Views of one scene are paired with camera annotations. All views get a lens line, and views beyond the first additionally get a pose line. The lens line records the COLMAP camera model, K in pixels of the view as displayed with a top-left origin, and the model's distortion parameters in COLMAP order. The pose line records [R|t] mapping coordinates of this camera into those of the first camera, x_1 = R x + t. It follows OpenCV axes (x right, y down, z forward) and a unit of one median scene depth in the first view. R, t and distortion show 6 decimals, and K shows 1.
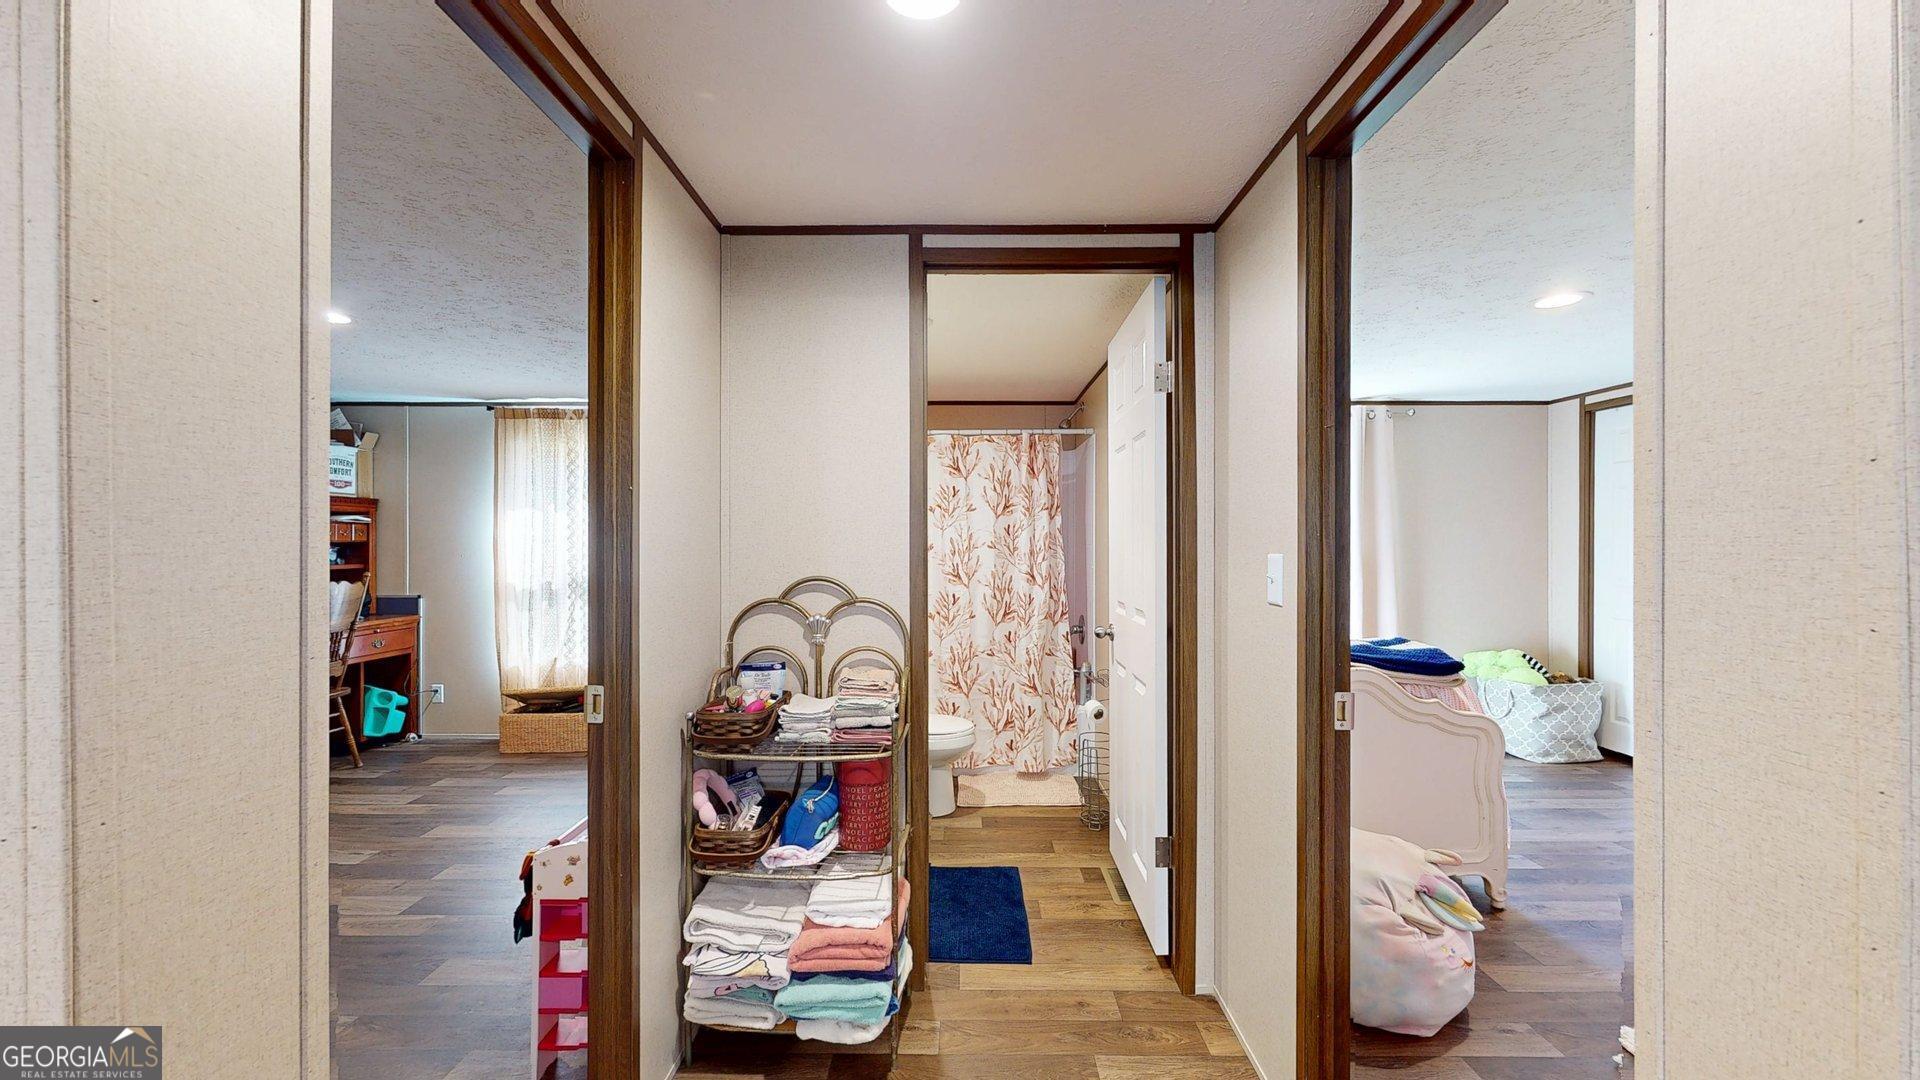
lens RADIAL K [[702.5, 0, 960.6], [0, 702.5, 541.6], [0, 0, 1]] dist [0.000419, -0.000033]
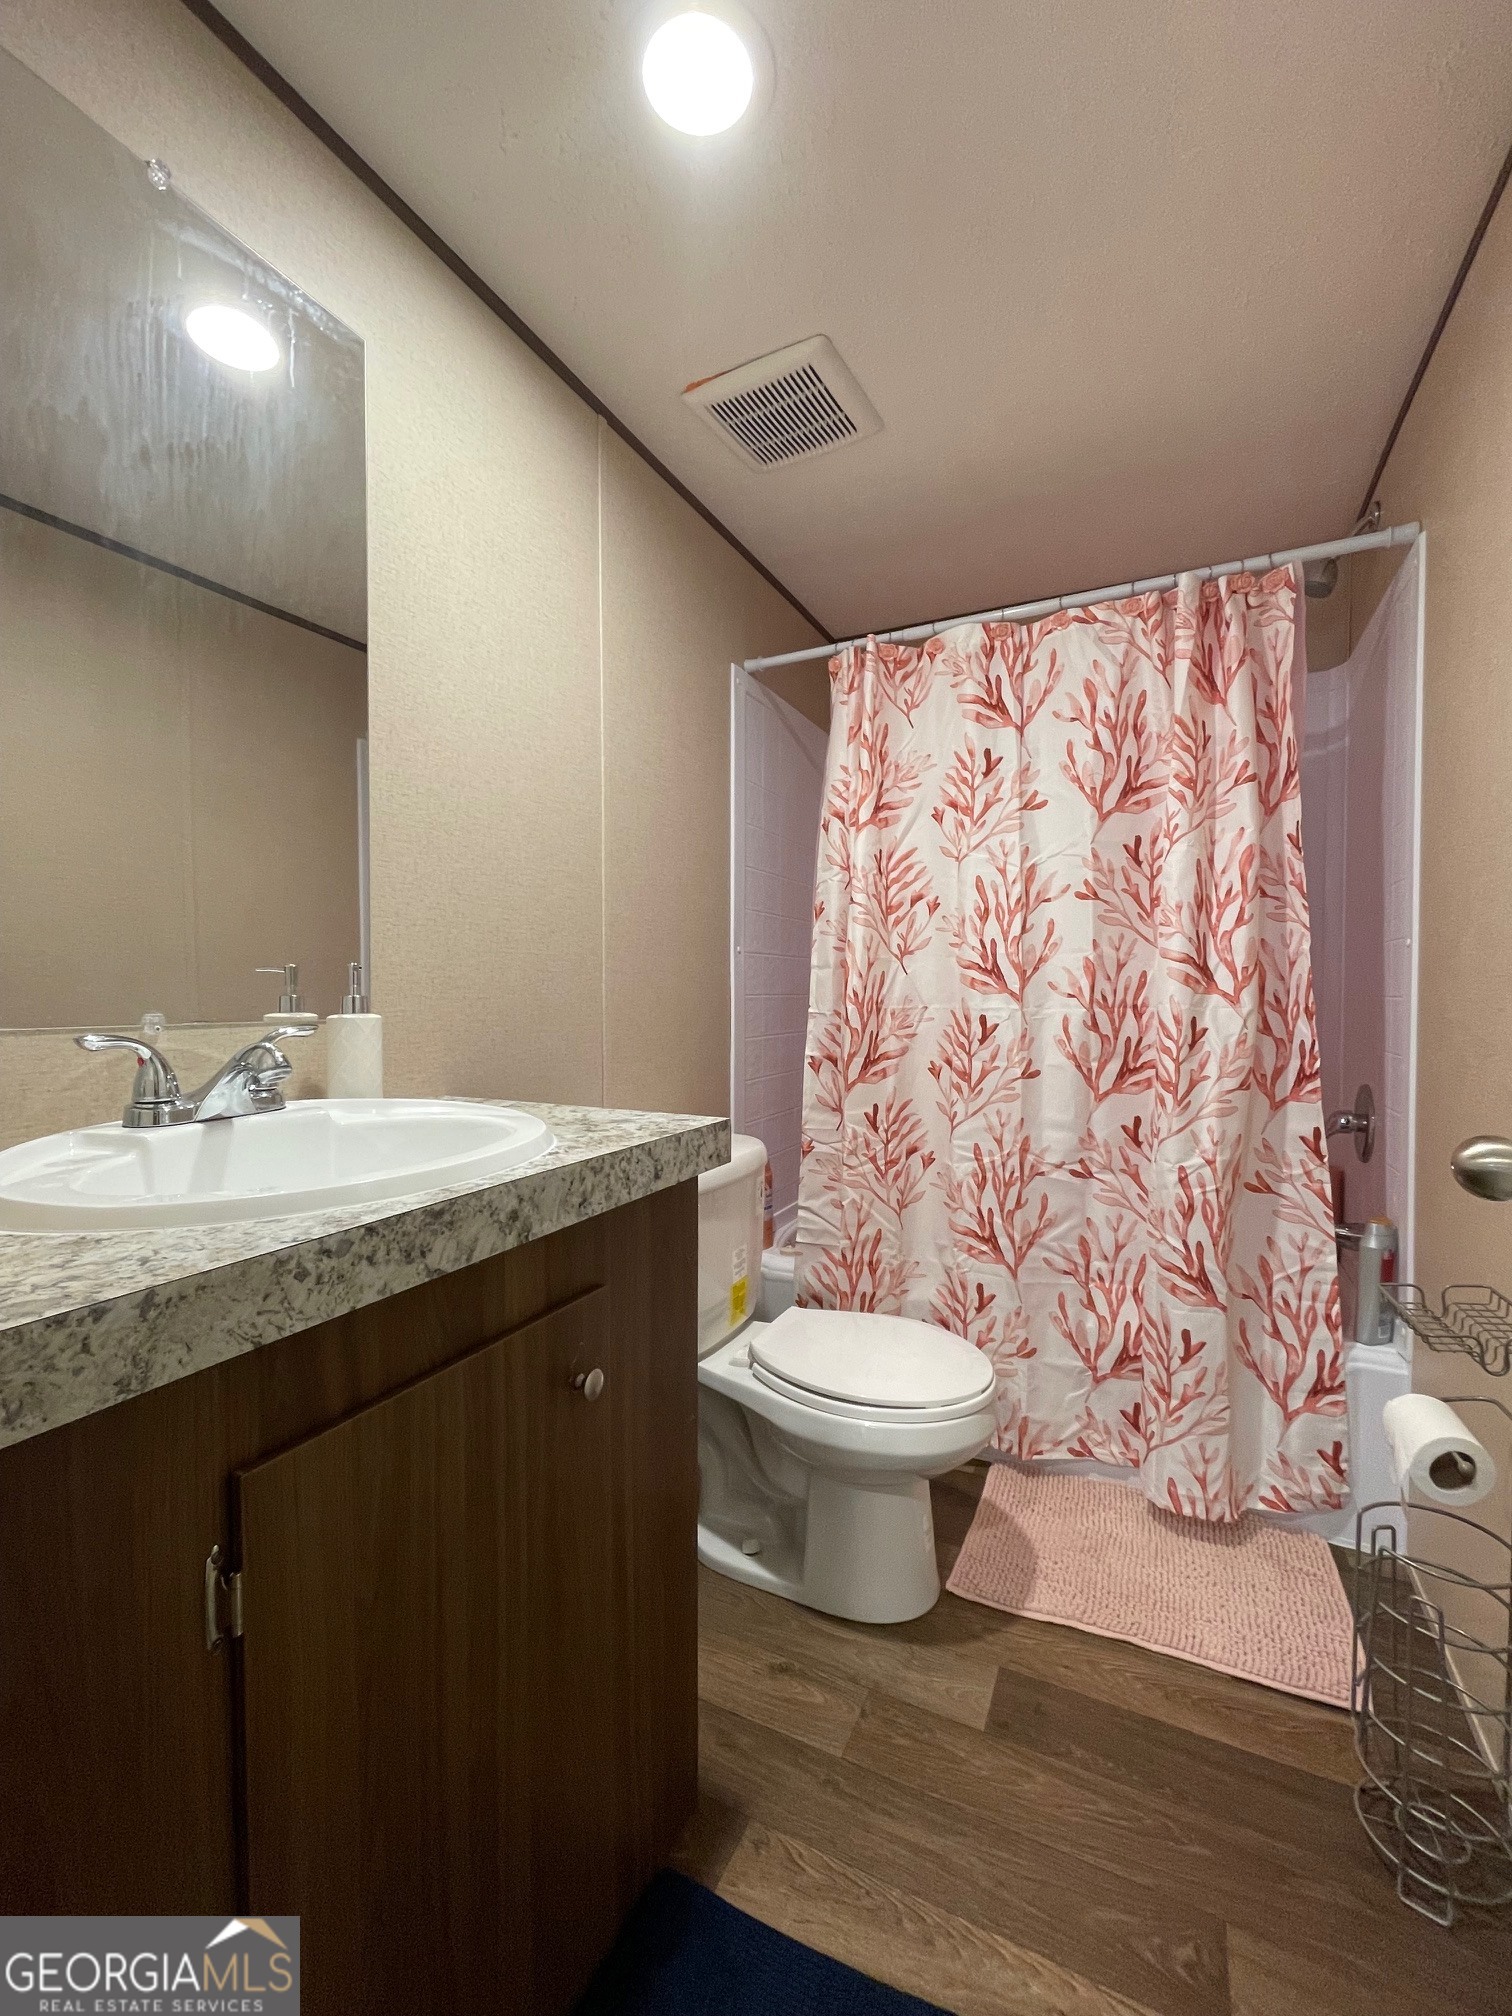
lens RADIAL K [[833.0, 0, 763.2], [0, 833.0, 1005.9], [0, 0, 1]] dist [-0.000857, -0.000292]
pose [[0.903147, 0.008149, -0.429254, 0.080937], [0.004001, 0.999617, 0.027396, 0.054935], [0.429312, -0.026460, 0.902768, 0.512716]]
